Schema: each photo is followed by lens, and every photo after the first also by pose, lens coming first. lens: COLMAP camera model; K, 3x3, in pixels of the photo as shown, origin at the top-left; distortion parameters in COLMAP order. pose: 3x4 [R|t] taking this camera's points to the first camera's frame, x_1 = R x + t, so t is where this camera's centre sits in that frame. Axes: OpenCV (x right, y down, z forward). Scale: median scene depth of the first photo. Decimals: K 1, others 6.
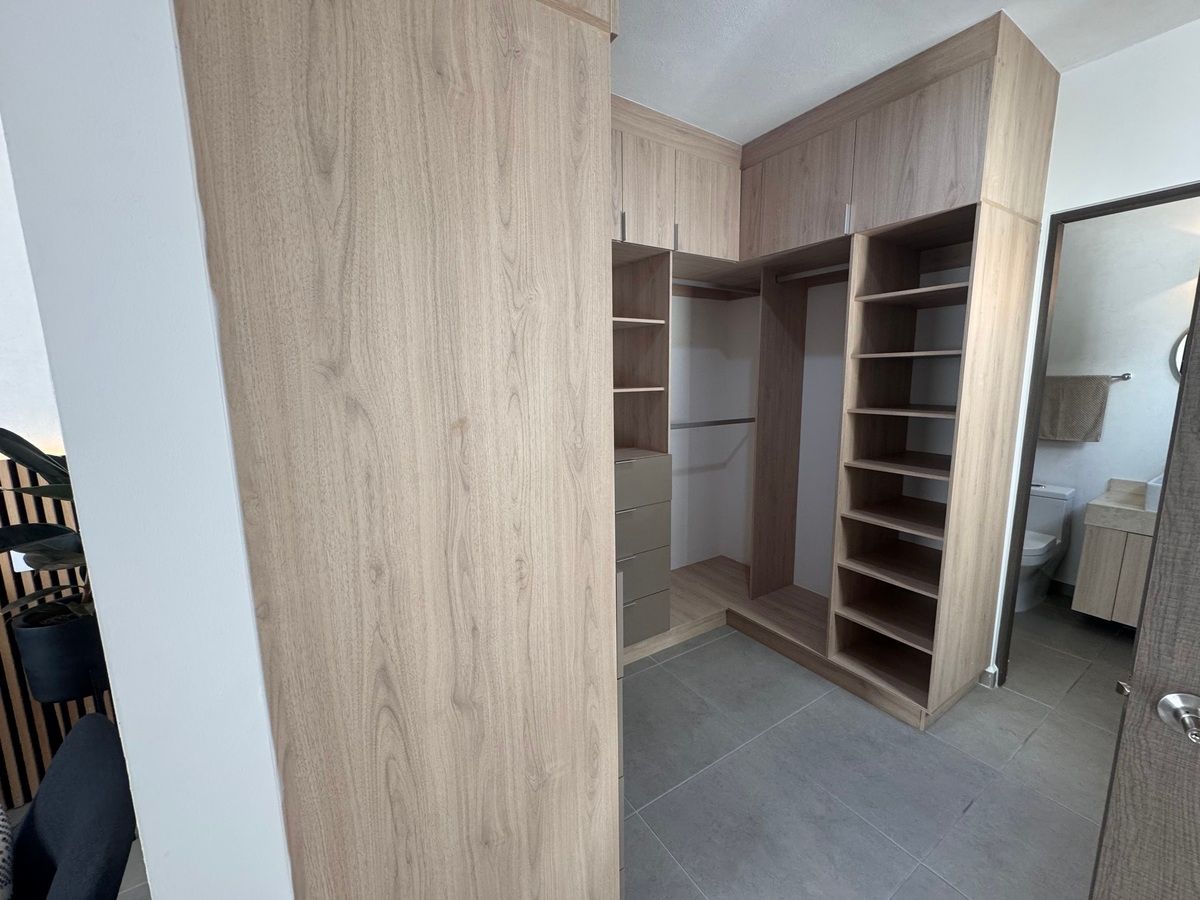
lens RADIAL K [[479.1, 0, 598.7], [0, 479.1, 451.2], [0, 0, 1]] dist [0.000132, -0.000054]
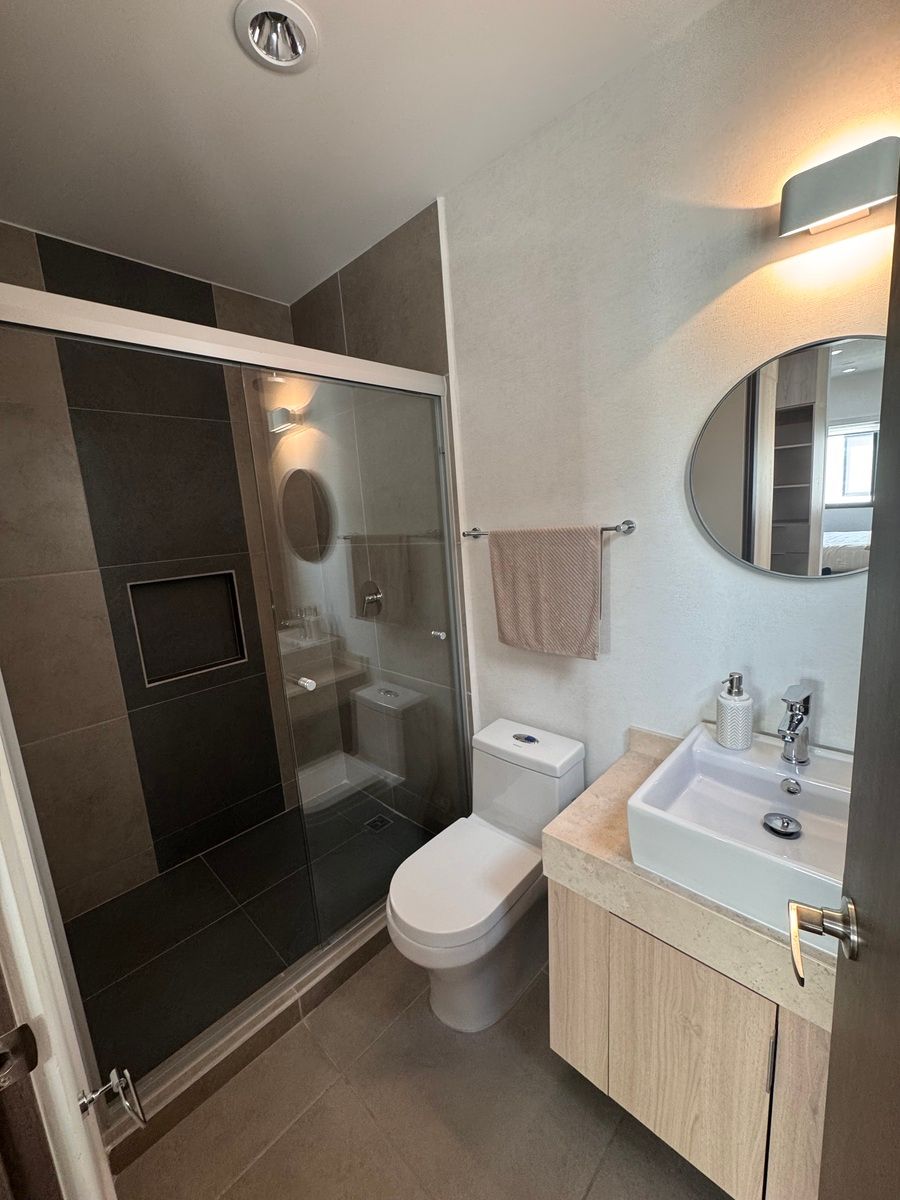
lens RADIAL K [[479.1, 0, 450.0], [0, 479.1, 600.0], [0, 0, 1]] dist [0.000132, -0.000054]
pose [[0.971982, -0.097241, 0.214000, 0.786413], [0.094165, 0.995254, 0.024545, -0.107215], [-0.215371, -0.003706, 0.976525, 0.540265]]
